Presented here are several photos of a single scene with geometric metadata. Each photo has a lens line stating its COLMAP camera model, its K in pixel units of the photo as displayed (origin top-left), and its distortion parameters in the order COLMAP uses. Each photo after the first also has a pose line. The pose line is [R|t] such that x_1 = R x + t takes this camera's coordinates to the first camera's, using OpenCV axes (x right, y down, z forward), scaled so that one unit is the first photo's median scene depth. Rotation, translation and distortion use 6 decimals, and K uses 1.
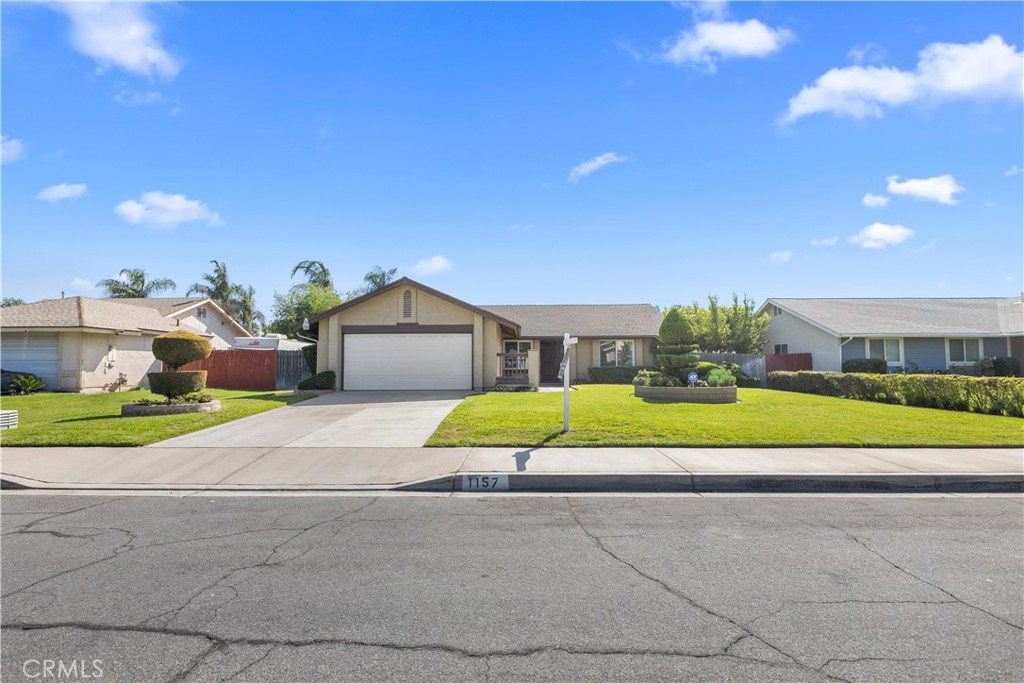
lens RADIAL K [[484.8, 0, 512.0], [0, 484.8, 341.5], [0, 0, 1]] dist [-0.000532, 0.000060]
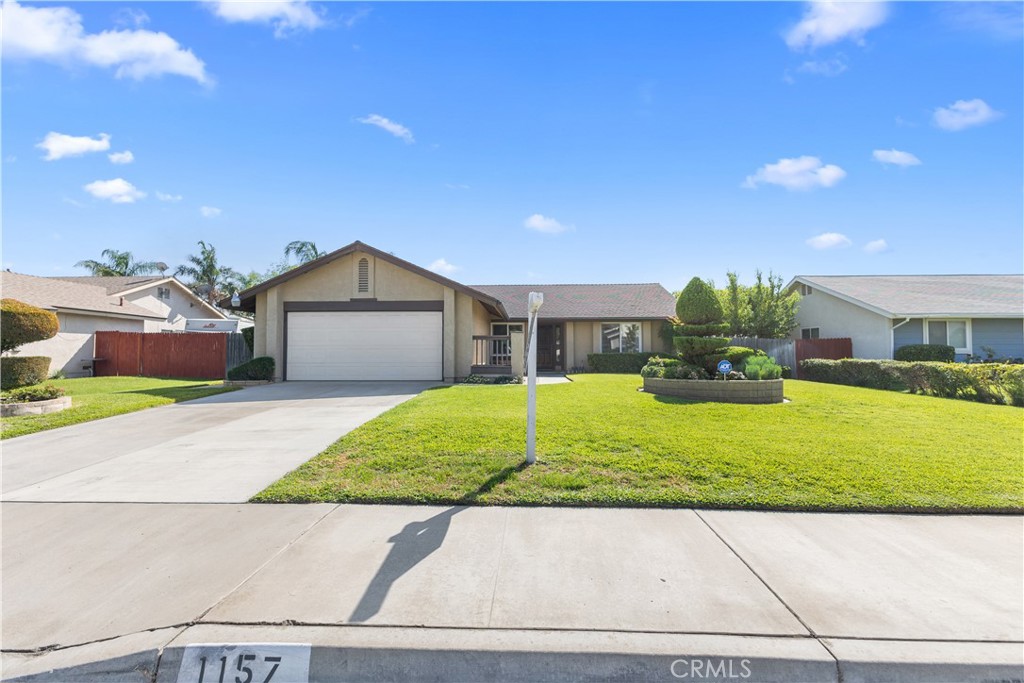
lens RADIAL K [[450.2, 0, 513.6], [0, 450.2, 349.2], [0, 0, 1]] dist [0.011899, 0.000043]
pose [[0.999765, 0.002650, -0.021522, 0.052735], [-0.001752, 0.999132, 0.041623, 0.014723], [0.021614, -0.041575, 0.998902, 0.241442]]
